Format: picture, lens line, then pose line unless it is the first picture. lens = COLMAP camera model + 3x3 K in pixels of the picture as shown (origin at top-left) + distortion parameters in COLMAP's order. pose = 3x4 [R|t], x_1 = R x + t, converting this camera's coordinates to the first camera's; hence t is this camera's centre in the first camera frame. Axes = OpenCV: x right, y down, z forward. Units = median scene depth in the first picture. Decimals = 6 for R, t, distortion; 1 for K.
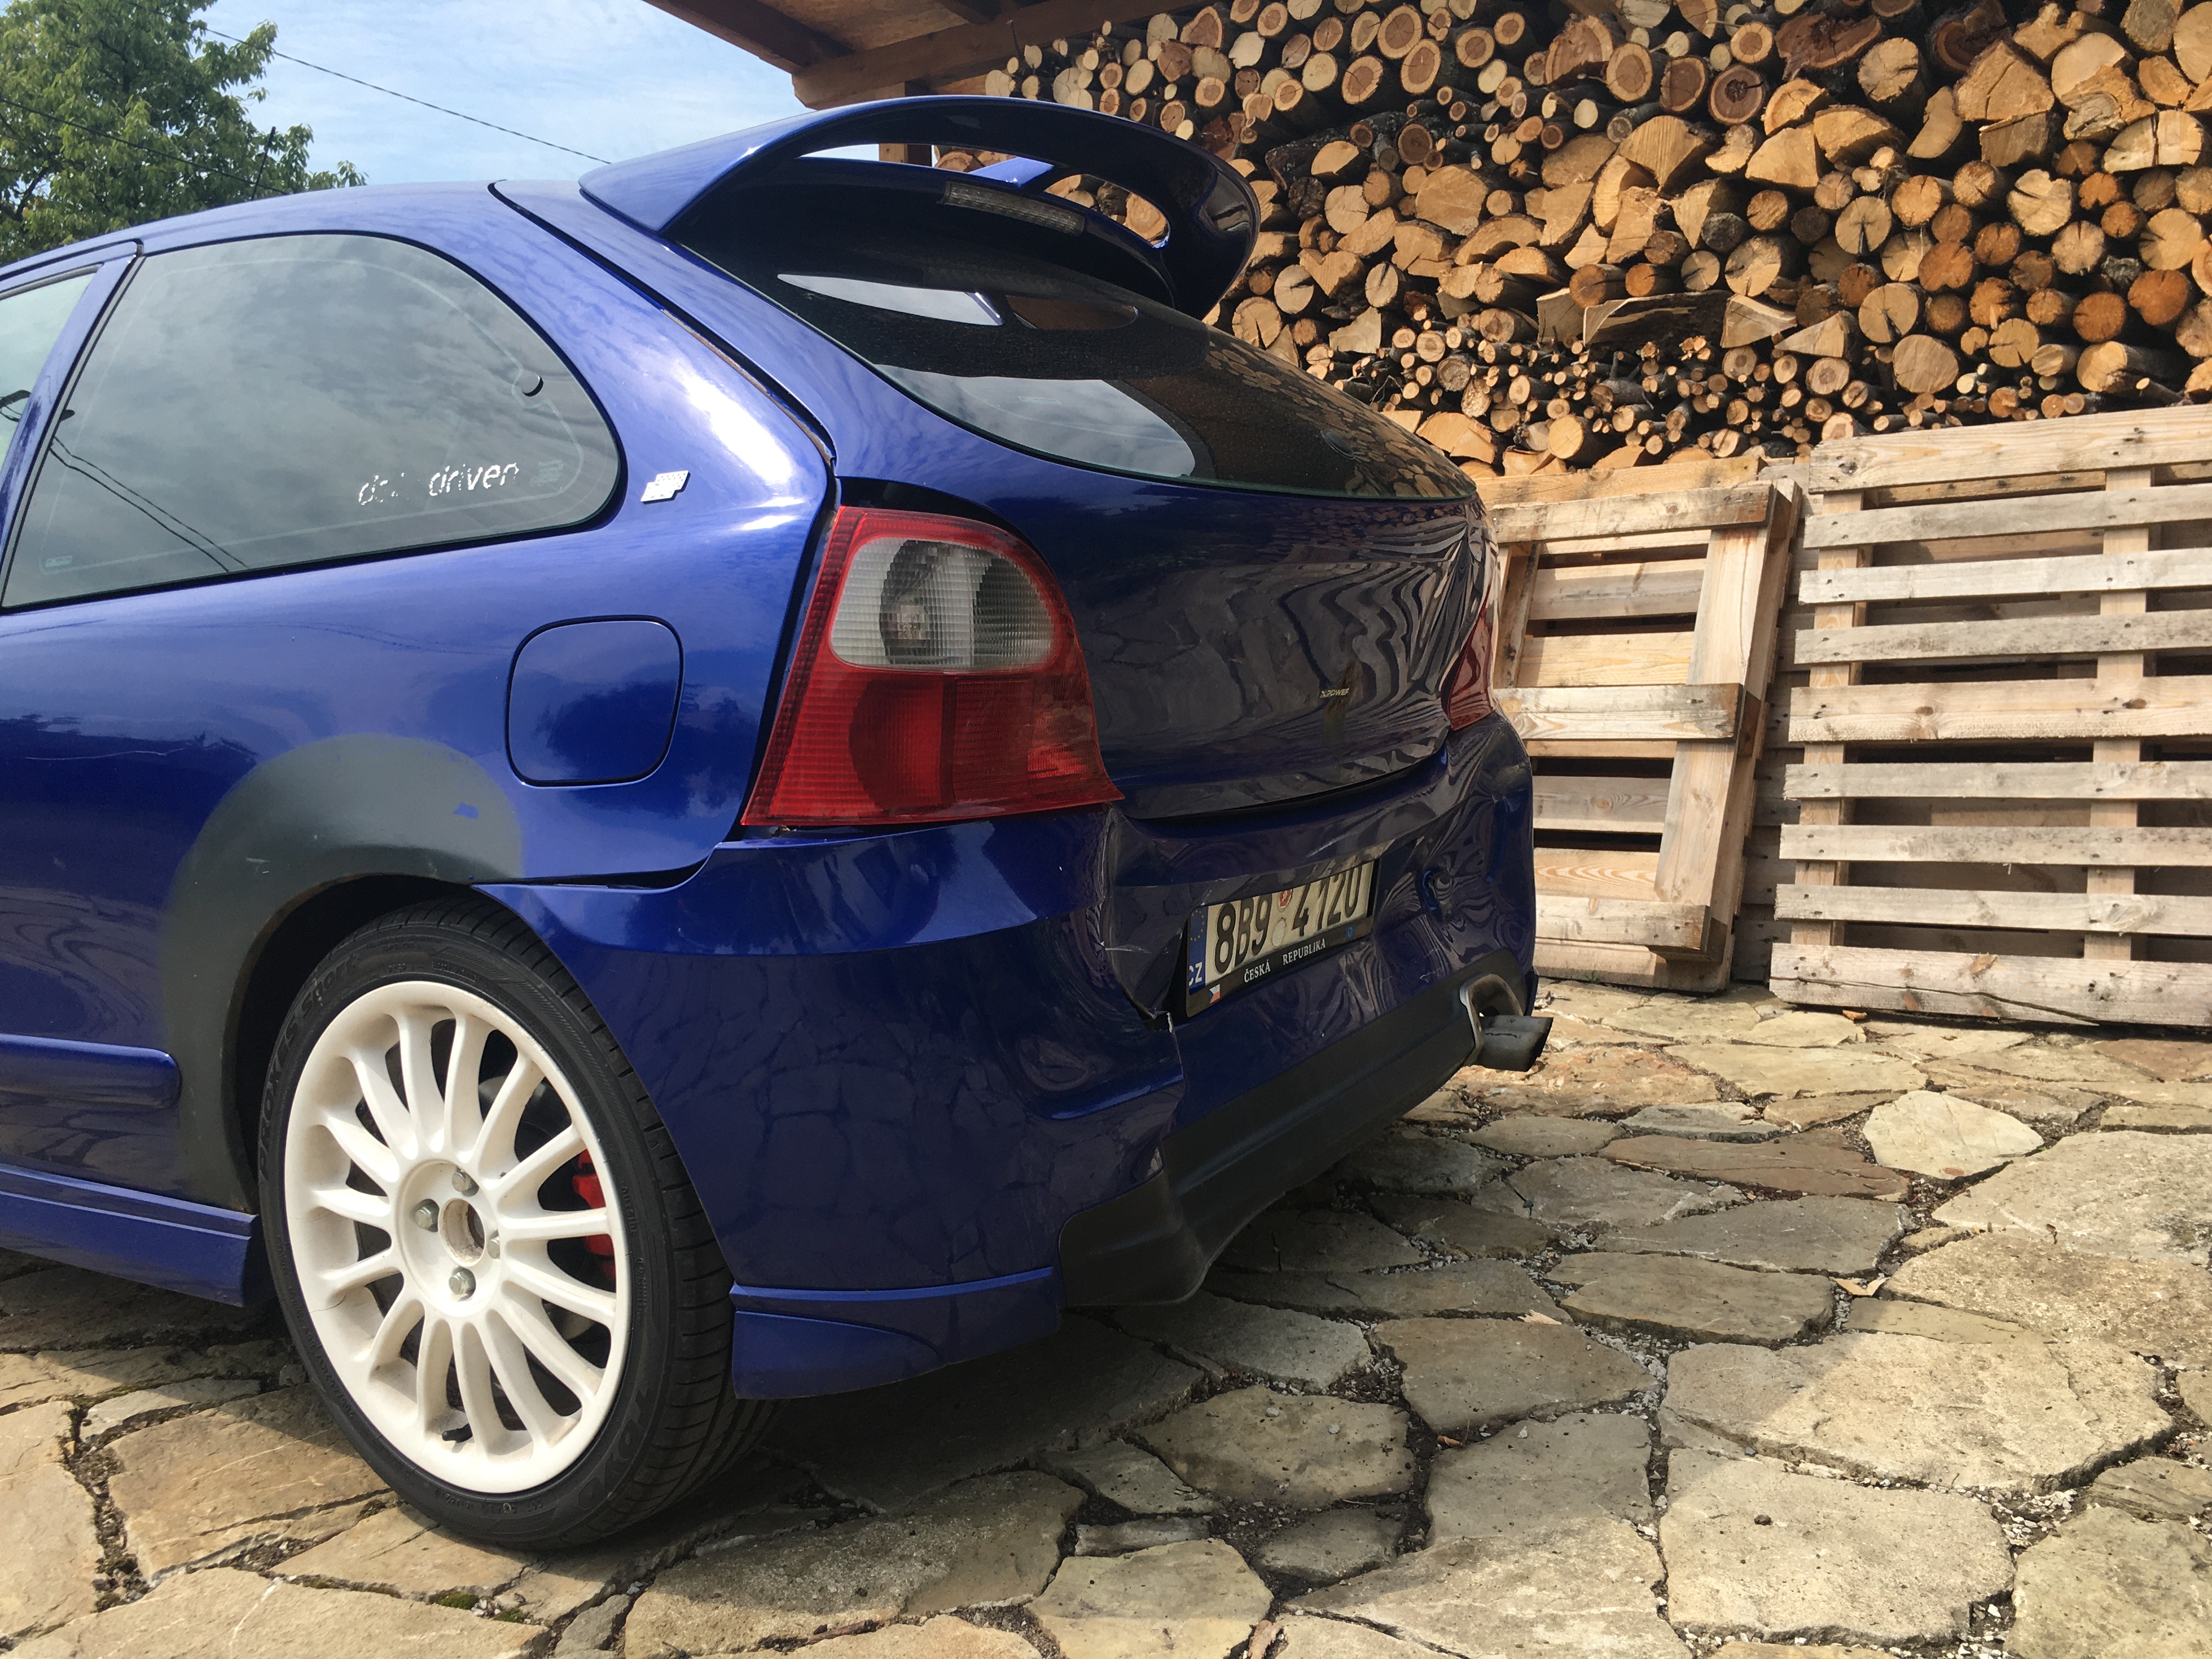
lens RADIAL K [[1759.3, 0, 1109.9], [0, 1759.3, 889.4], [0, 0, 1]] dist [0.107640, -0.143616]
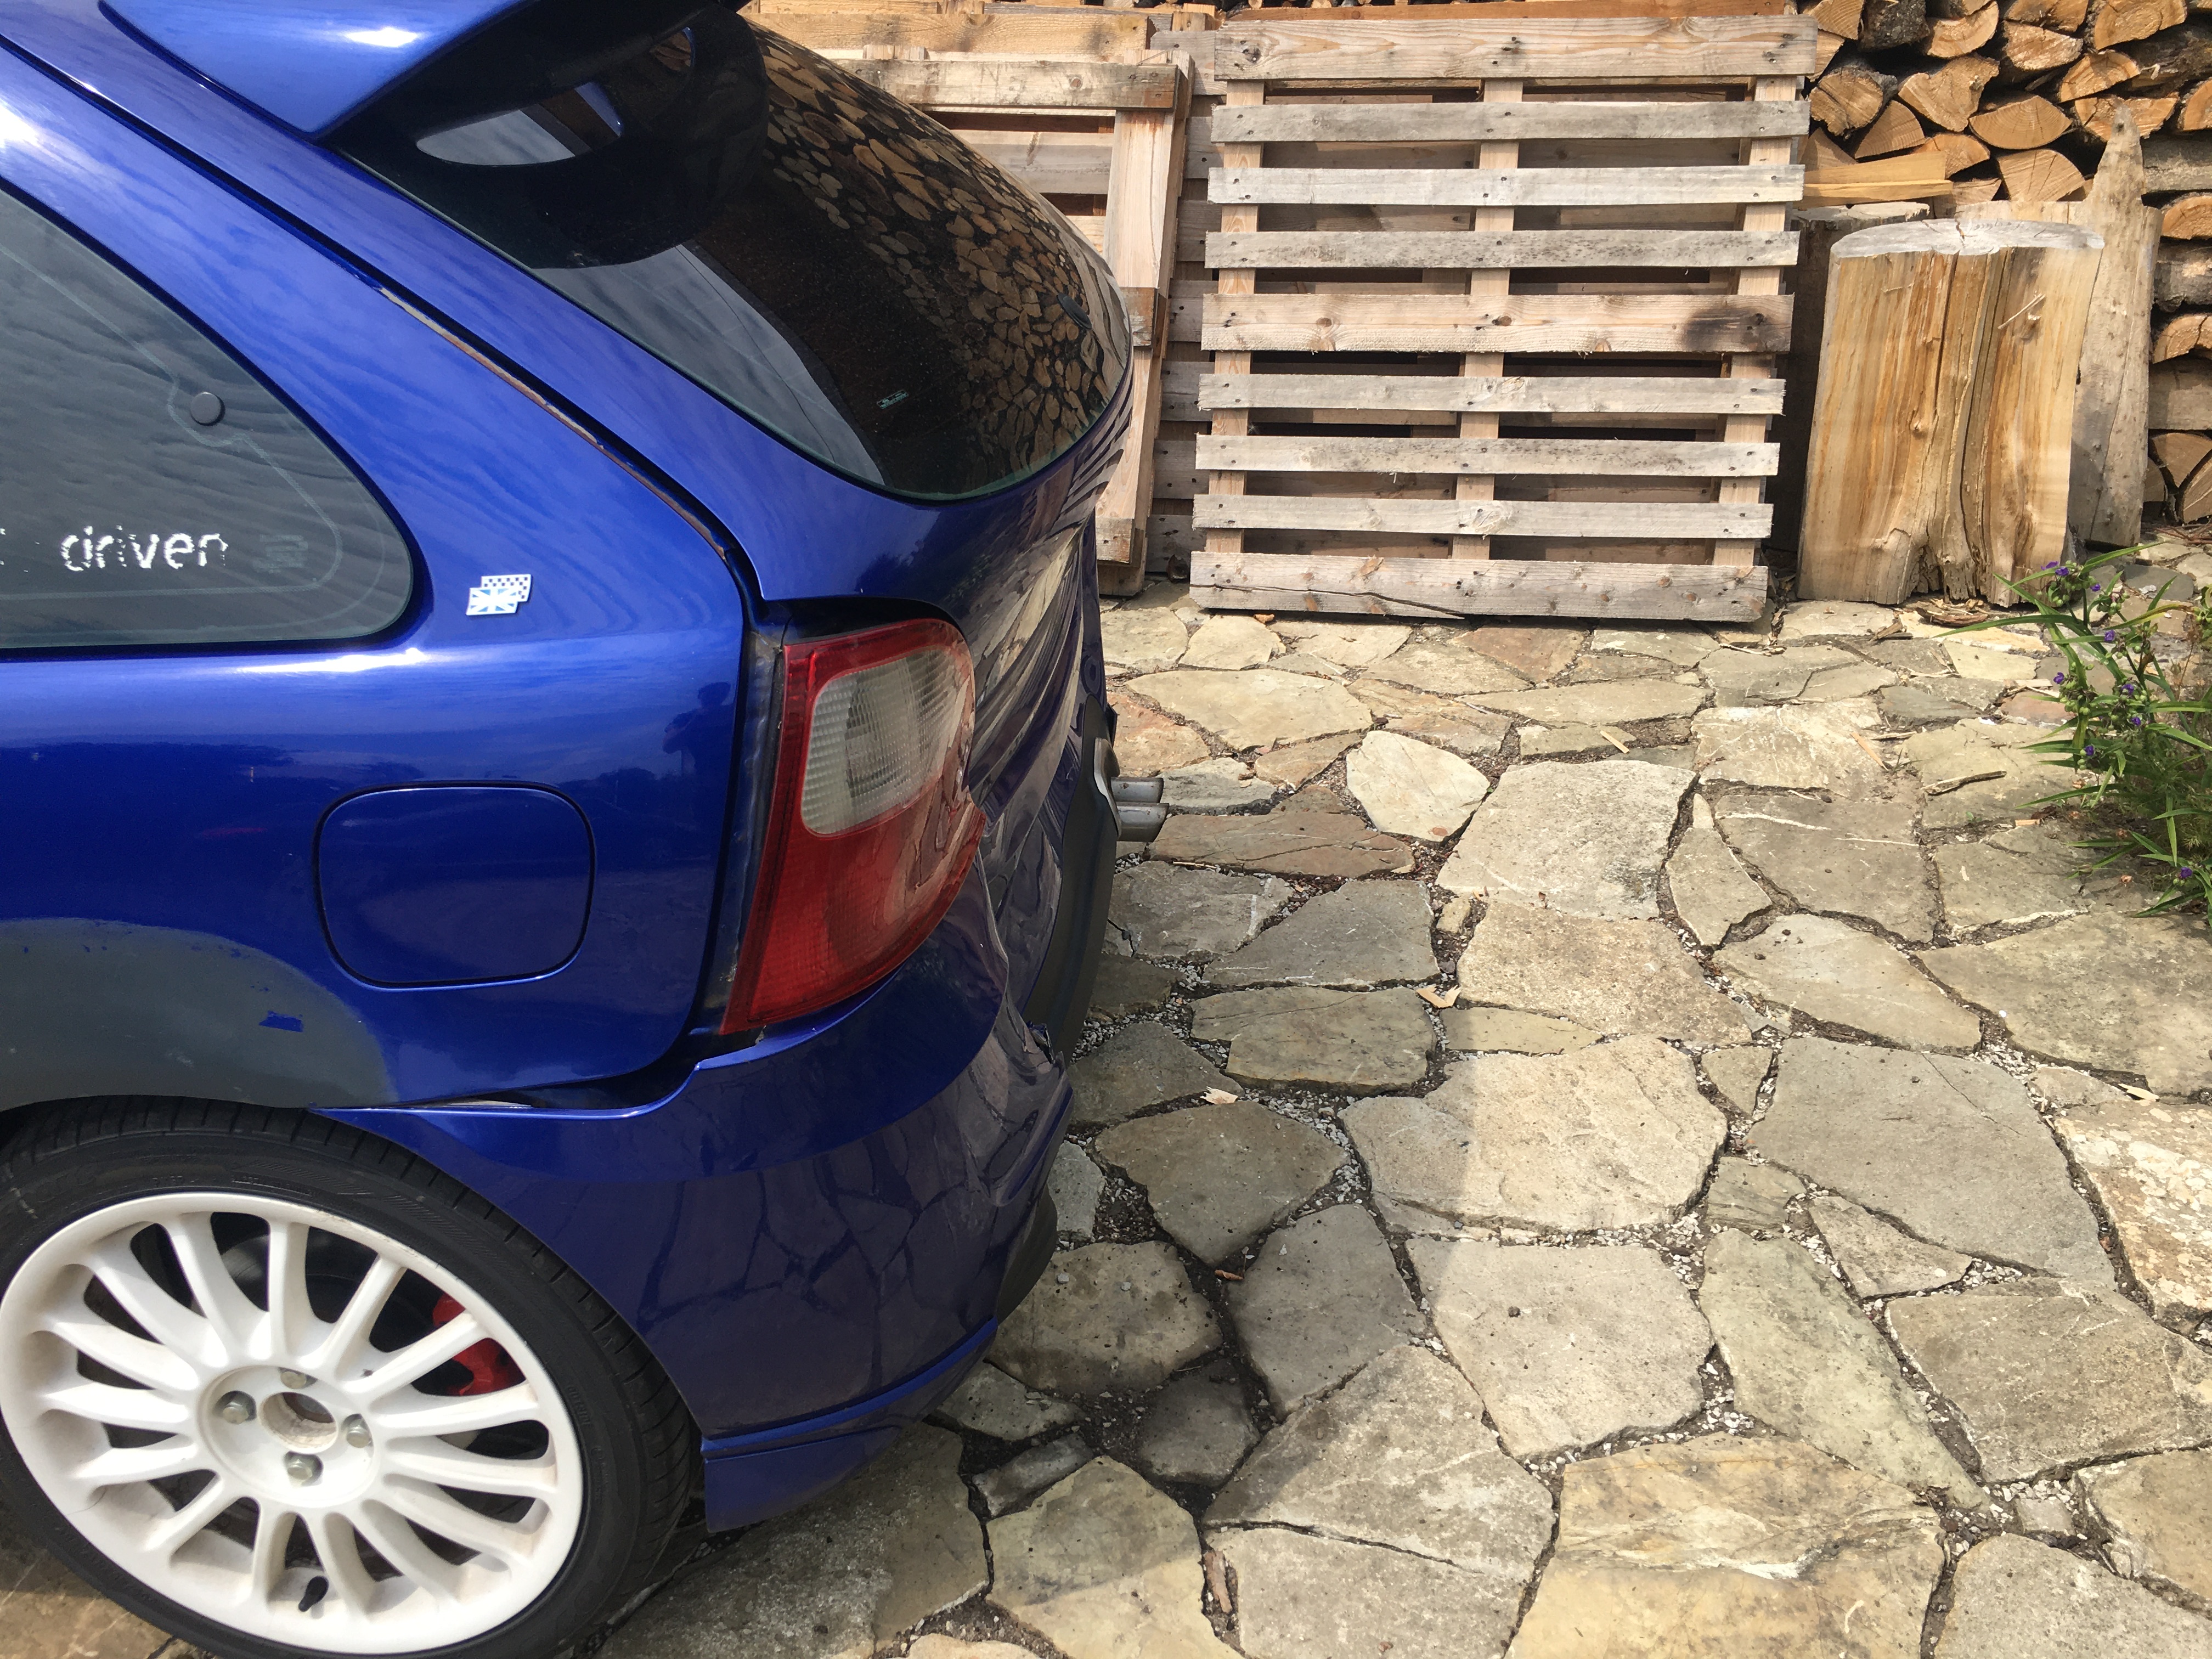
lens RADIAL K [[1759.3, 0, 1109.9], [0, 1759.3, 889.4], [0, 0, 1]] dist [0.107640, -0.143616]
pose [[0.902521, -0.169365, 0.395943, -0.163227], [0.034195, 0.944699, 0.326152, -0.168313], [-0.429286, -0.280820, 0.858402, 0.086771]]
